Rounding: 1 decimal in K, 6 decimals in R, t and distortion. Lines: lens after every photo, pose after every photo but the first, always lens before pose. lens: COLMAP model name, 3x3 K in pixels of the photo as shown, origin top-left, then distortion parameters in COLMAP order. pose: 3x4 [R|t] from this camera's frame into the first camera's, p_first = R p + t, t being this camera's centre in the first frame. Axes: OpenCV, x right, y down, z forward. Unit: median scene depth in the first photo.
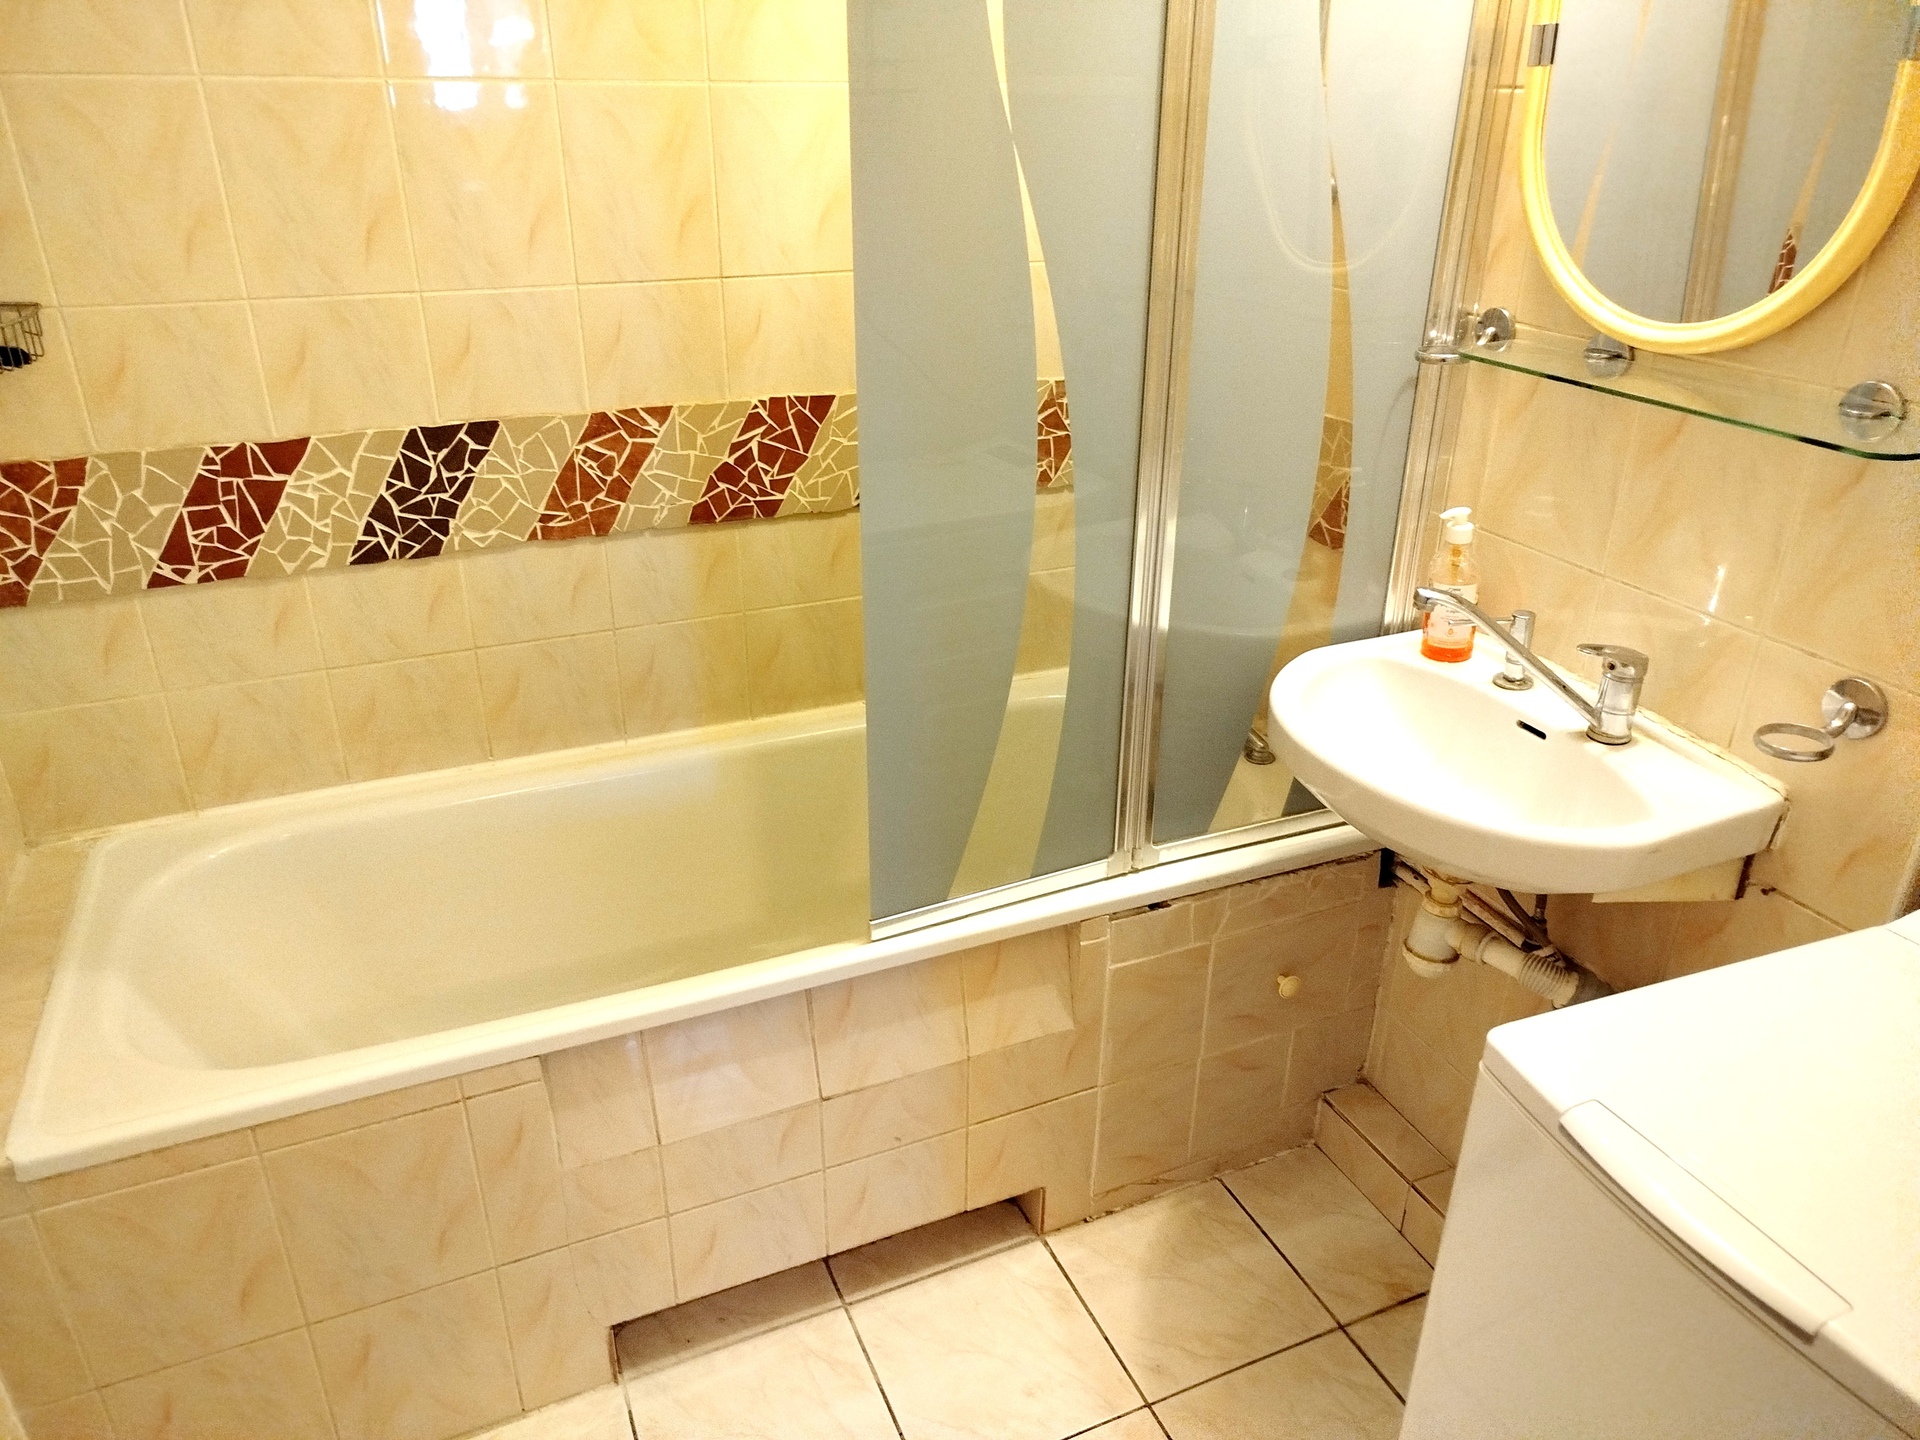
lens RADIAL K [[1360.7, 0, 959.1], [0, 1360.7, 722.3], [0, 0, 1]] dist [-0.004122, 0.022189]
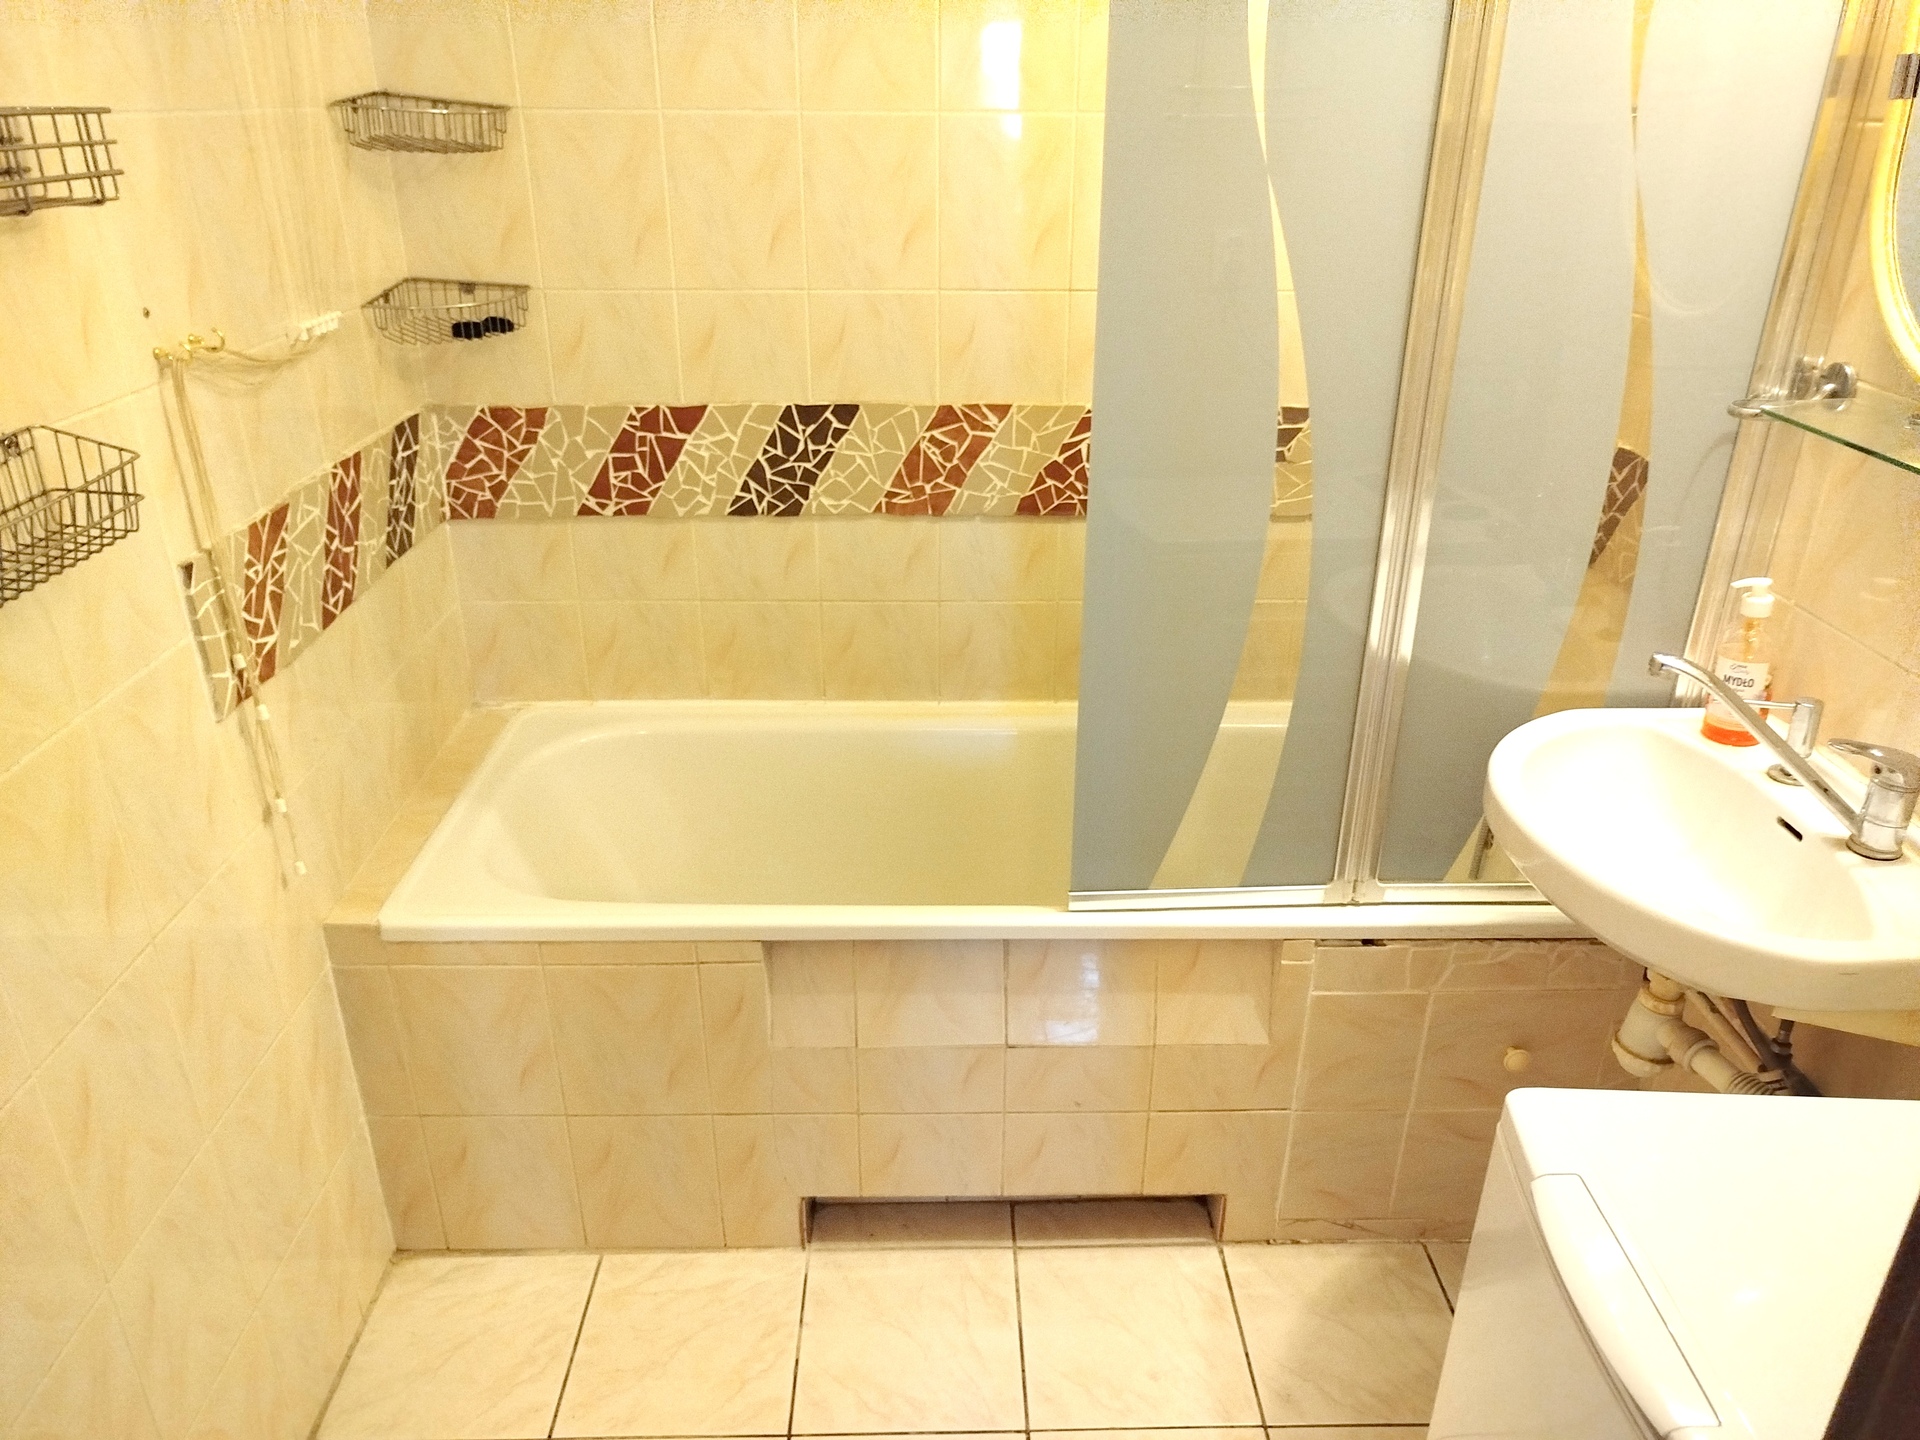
lens RADIAL K [[1360.7, 0, 965.2], [0, 1360.7, 727.2], [0, 0, 1]] dist [-0.004122, 0.022189]
pose [[0.922692, 0.160925, -0.350348, 0.198593], [-0.164634, 0.986164, 0.019385, 0.010248], [0.348620, 0.039793, 0.936419, -0.035555]]
